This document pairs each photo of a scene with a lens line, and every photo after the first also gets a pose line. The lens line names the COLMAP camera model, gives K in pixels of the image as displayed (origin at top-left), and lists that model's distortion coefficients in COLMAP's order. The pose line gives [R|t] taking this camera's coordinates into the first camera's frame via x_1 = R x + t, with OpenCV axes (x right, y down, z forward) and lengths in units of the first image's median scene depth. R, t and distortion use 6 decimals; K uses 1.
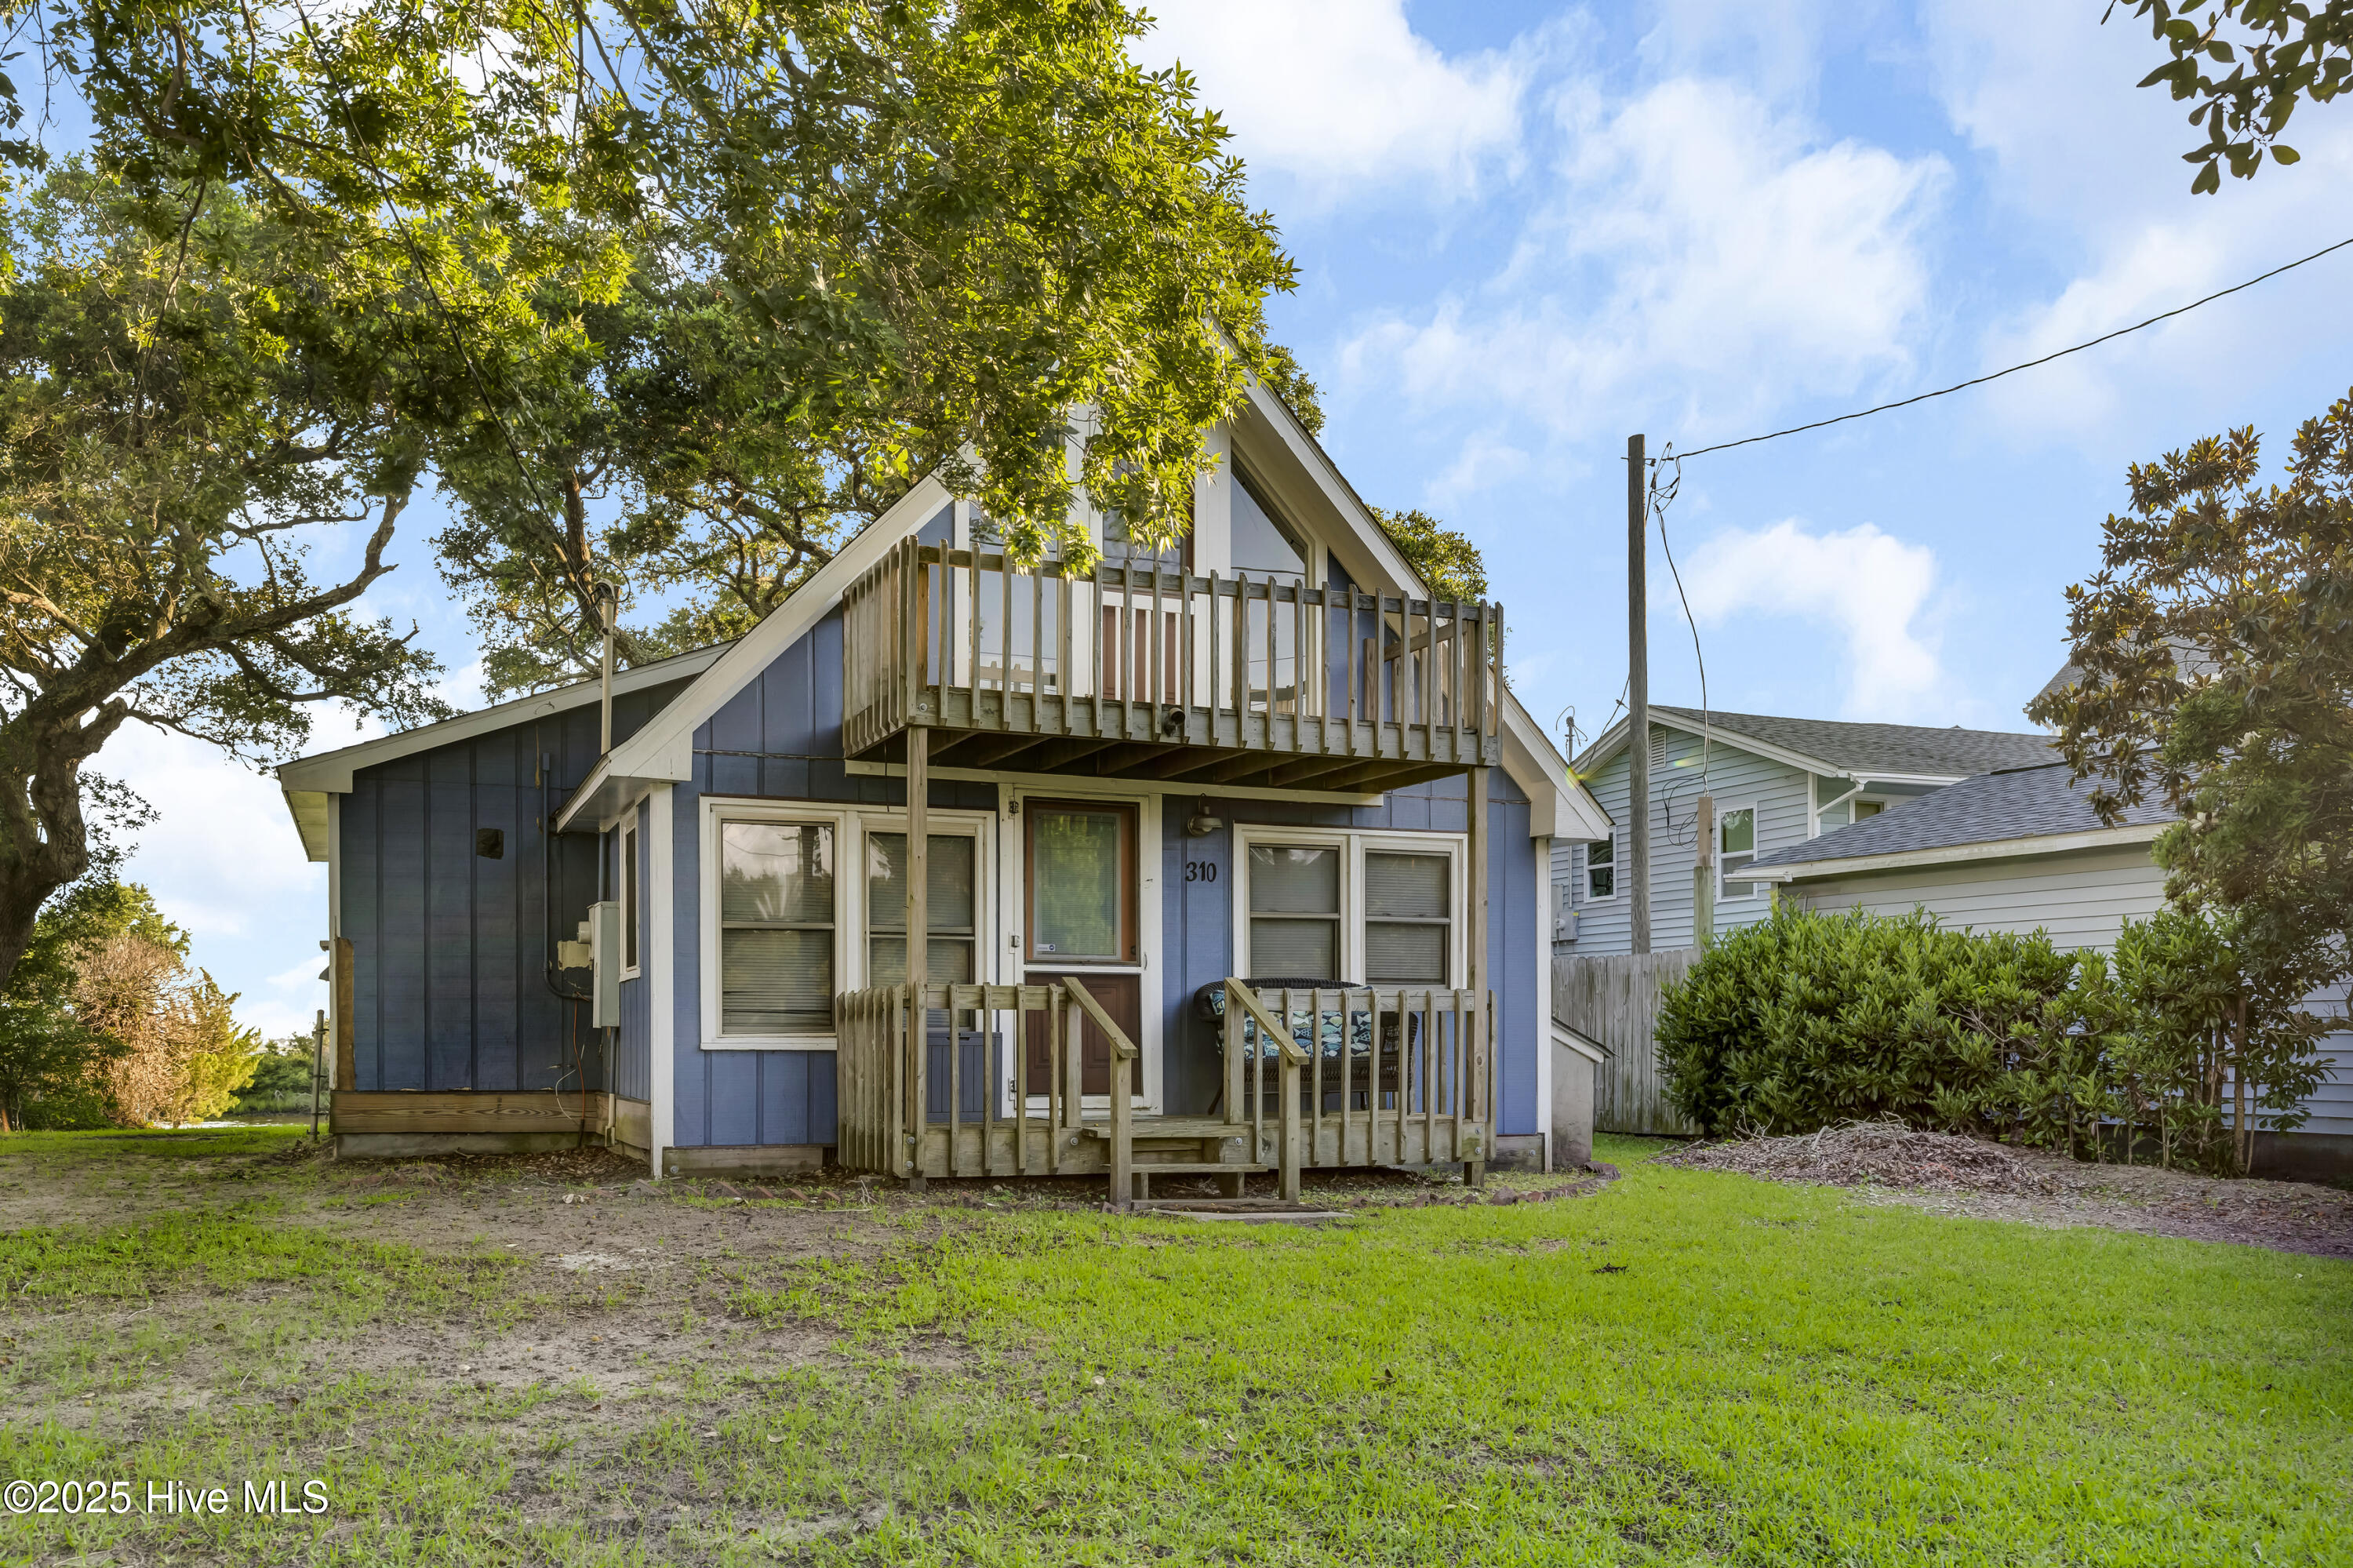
lens RADIAL K [[1857.7, 0, 1176.5], [0, 1857.7, 784.0], [0, 0, 1]] dist [0.000062, 0.008800]
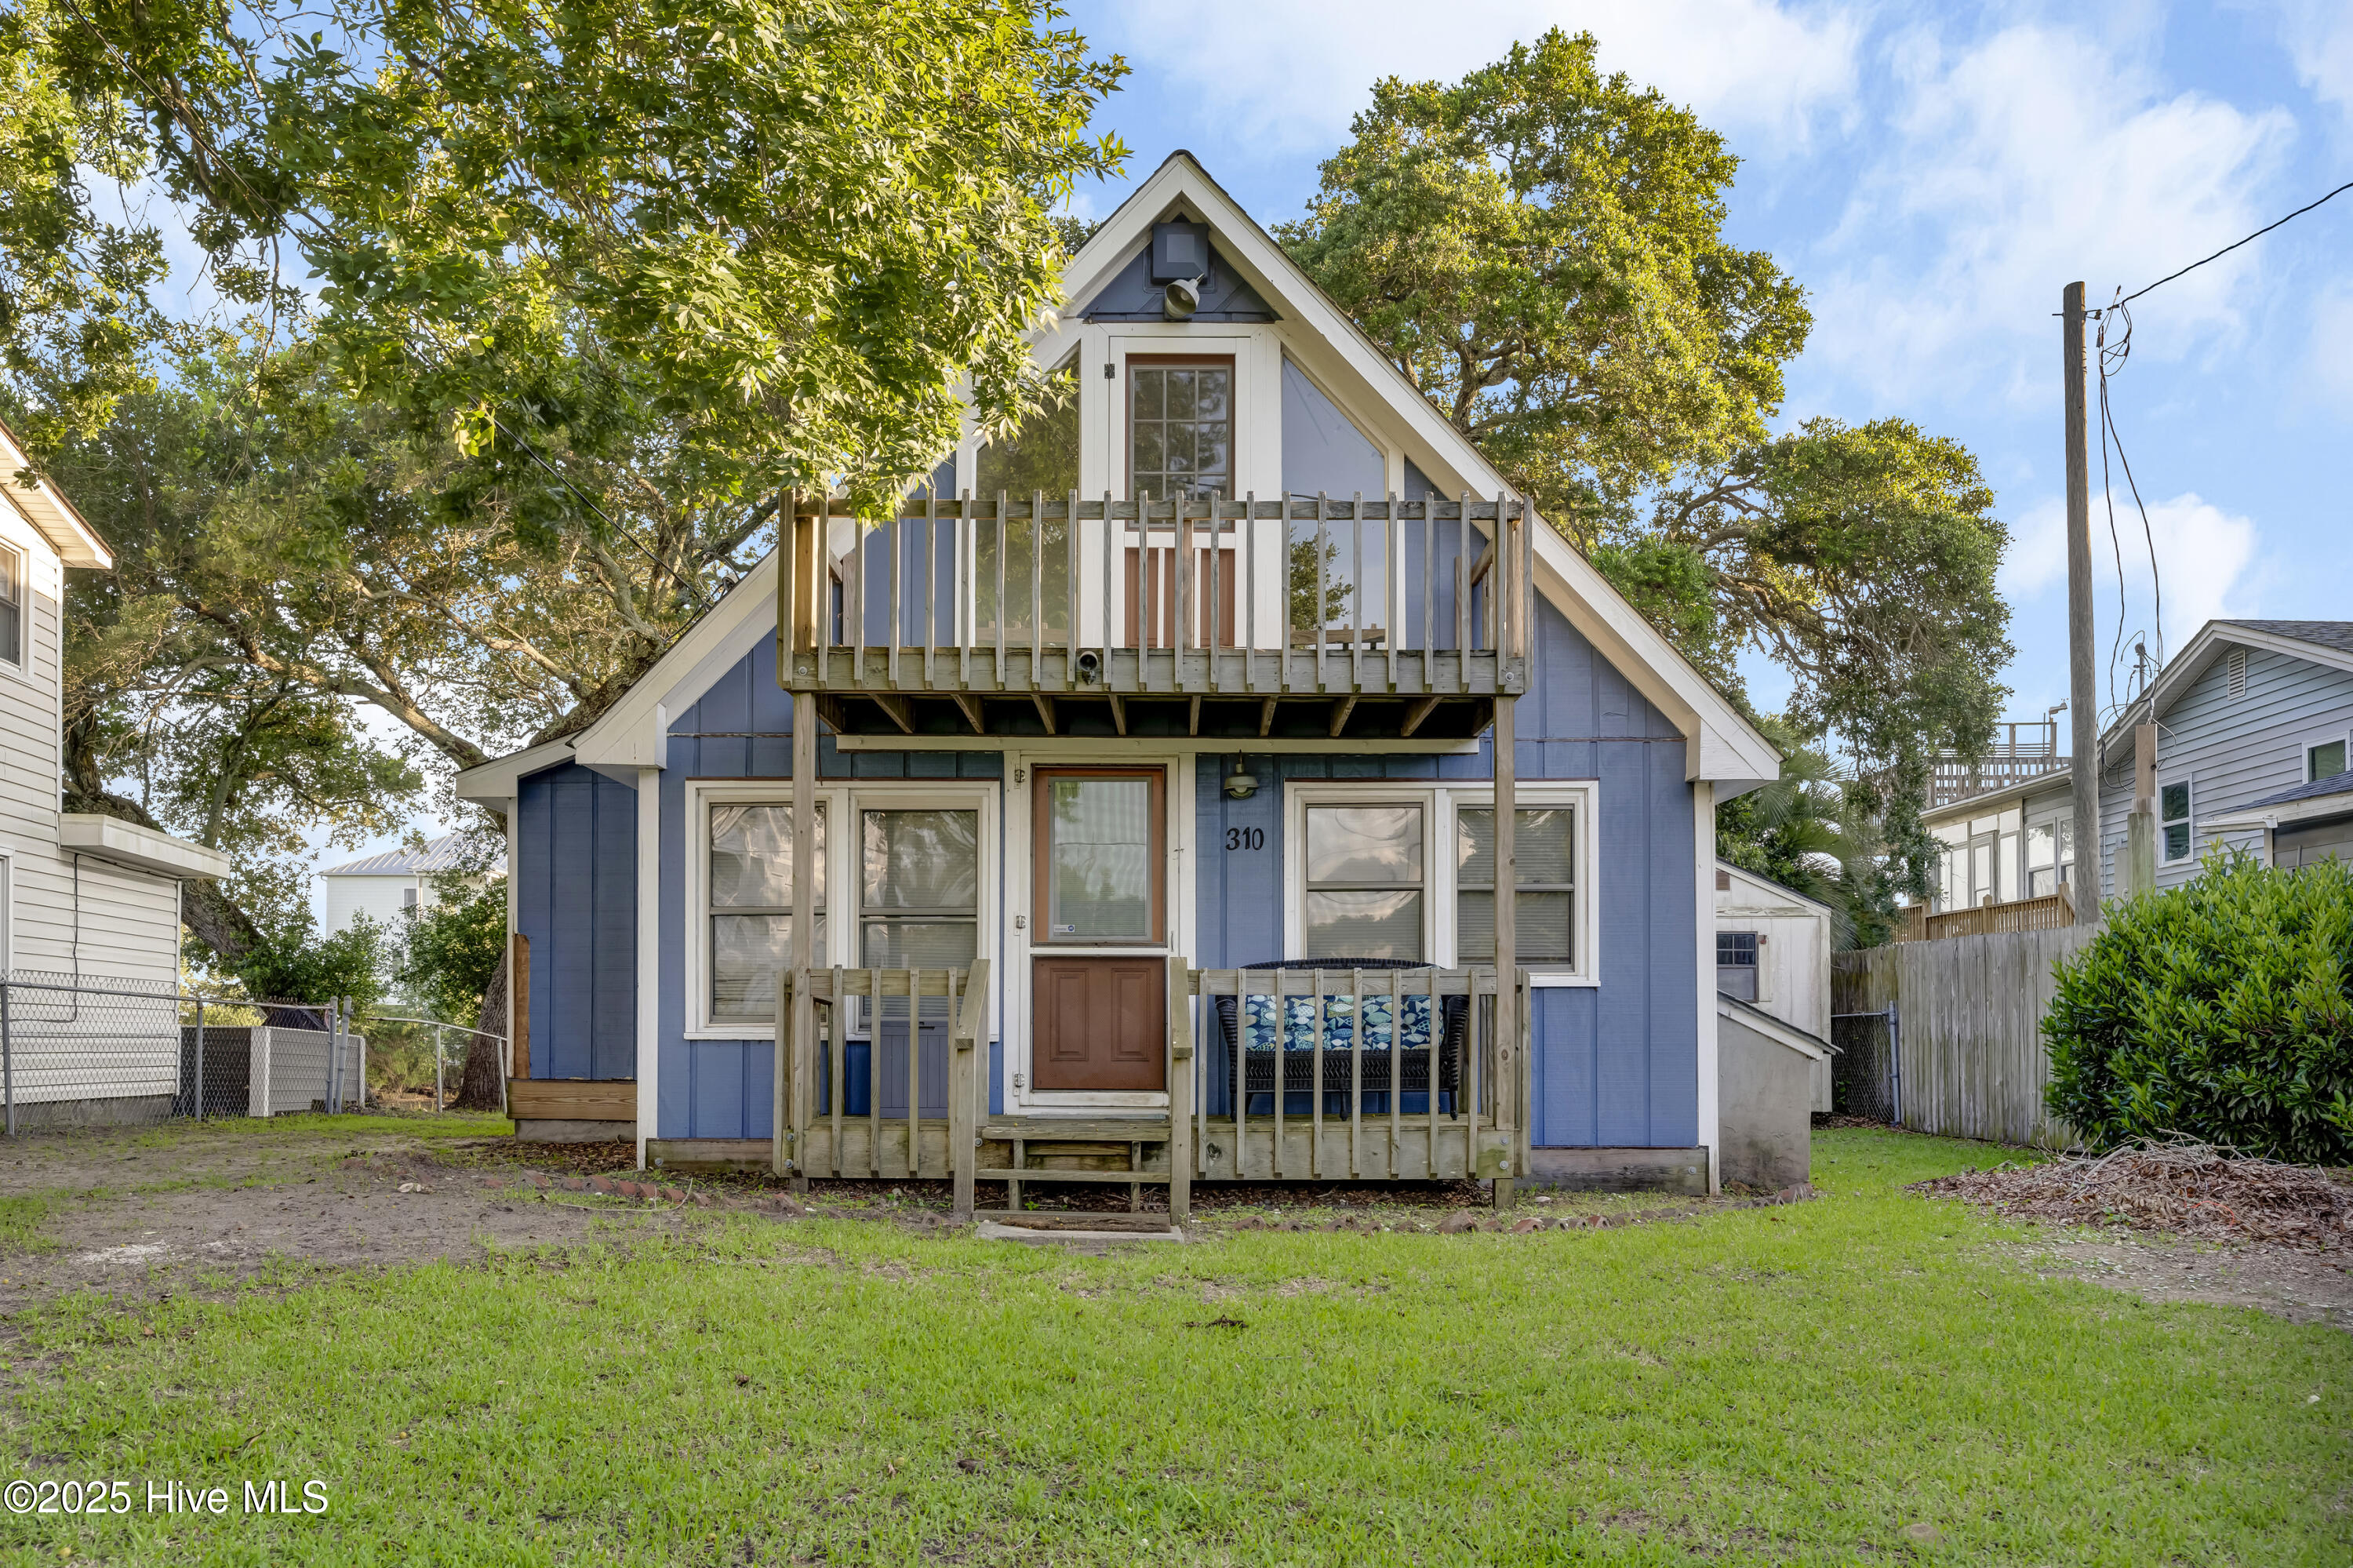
lens RADIAL K [[1857.7, 0, 1176.5], [0, 1857.7, 784.0], [0, 0, 1]] dist [0.000062, 0.008800]
pose [[0.922028, -0.050903, -0.383762, 0.329715], [0.051630, 0.998631, -0.008414, 0.027720], [0.383665, -0.012056, 0.923394, 0.181500]]
